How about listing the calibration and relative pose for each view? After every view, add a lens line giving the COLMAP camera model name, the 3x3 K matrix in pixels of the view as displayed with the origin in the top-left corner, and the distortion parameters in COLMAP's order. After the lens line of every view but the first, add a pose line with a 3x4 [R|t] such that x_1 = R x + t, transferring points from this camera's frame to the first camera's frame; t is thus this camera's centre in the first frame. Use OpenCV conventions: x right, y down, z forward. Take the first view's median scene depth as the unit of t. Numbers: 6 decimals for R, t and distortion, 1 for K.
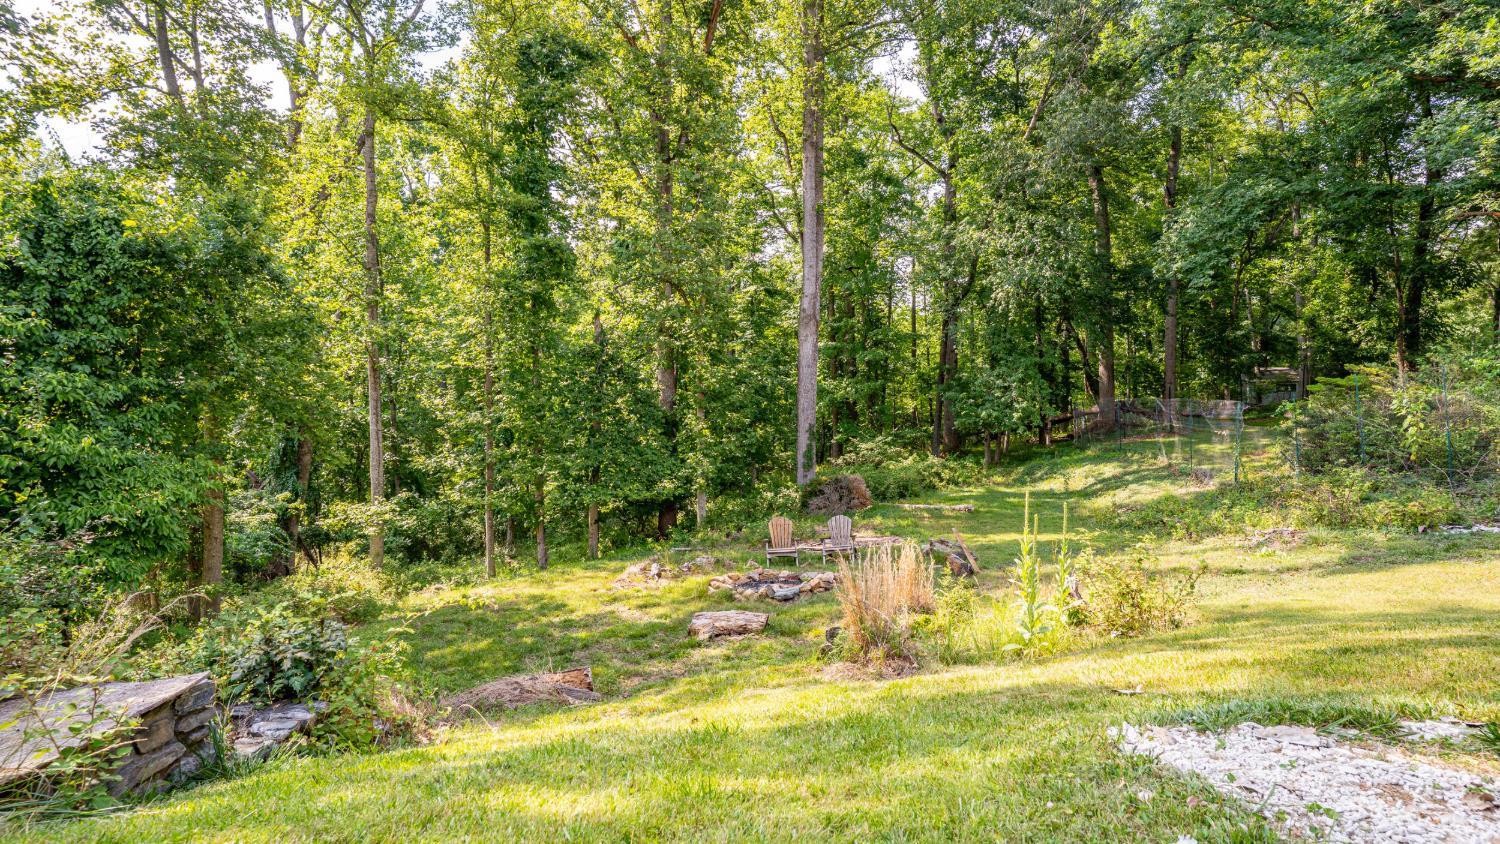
lens RADIAL K [[737.4, 0, 755.4], [0, 737.4, 420.2], [0, 0, 1]] dist [-0.002518, 0.000240]
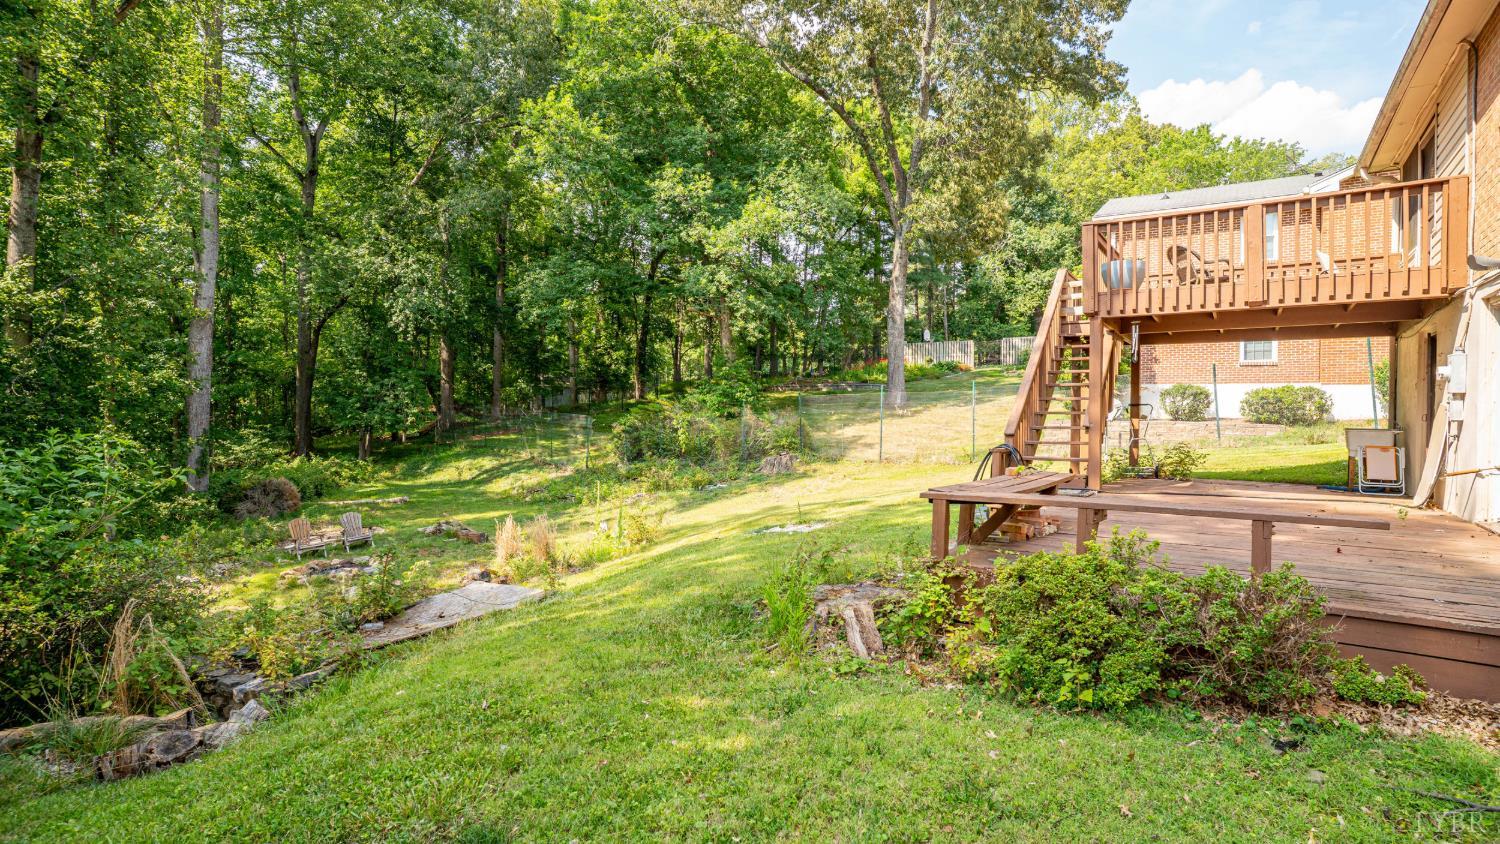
lens RADIAL K [[737.4, 0, 748.5], [0, 737.4, 417.5], [0, 0, 1]] dist [-0.002518, 0.000240]
pose [[0.610385, 0.006769, 0.792076, -0.313619], [-0.015923, 0.999866, 0.003726, -0.028352], [-0.791945, -0.014887, 0.610411, -0.176689]]
